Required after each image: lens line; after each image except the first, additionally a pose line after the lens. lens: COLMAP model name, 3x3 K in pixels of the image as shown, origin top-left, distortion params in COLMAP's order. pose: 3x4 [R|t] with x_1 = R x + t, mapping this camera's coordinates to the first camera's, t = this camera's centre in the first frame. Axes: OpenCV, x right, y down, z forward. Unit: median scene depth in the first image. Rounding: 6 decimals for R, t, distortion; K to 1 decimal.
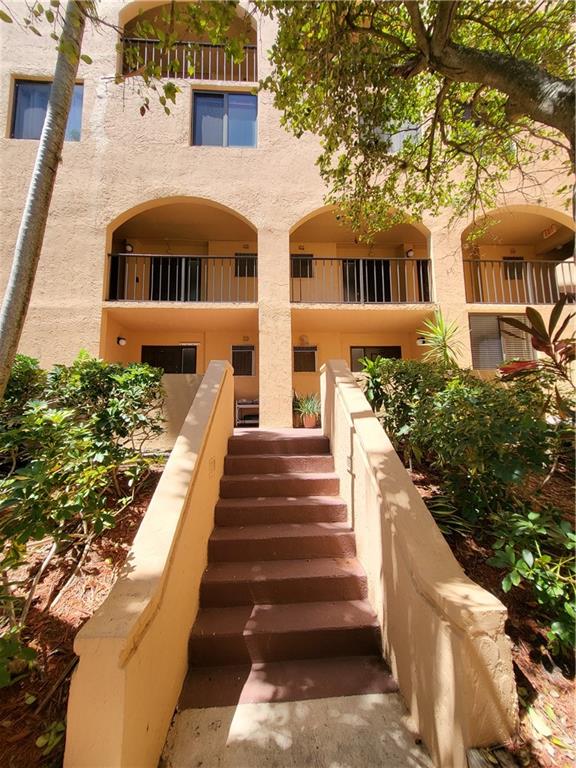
lens RADIAL K [[306.0, 0, 288.0], [0, 306.0, 384.0], [0, 0, 1]] dist [0.001119, 0.000176]
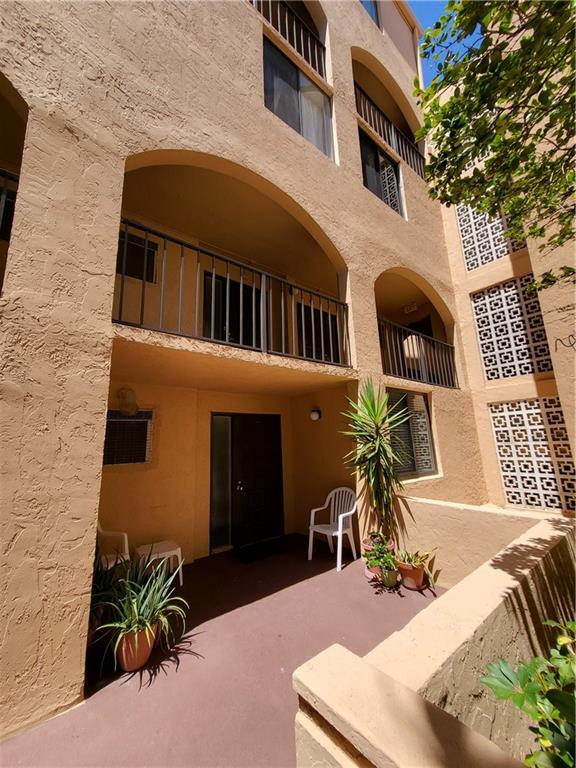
lens RADIAL K [[306.0, 0, 288.0], [0, 306.0, 384.0], [0, 0, 1]] dist [0.001119, 0.000176]
pose [[0.824383, 0.099453, 0.557227, -0.016957], [-0.032662, 0.991161, -0.128580, -0.135047], [-0.565090, 0.087799, 0.820344, 0.521087]]
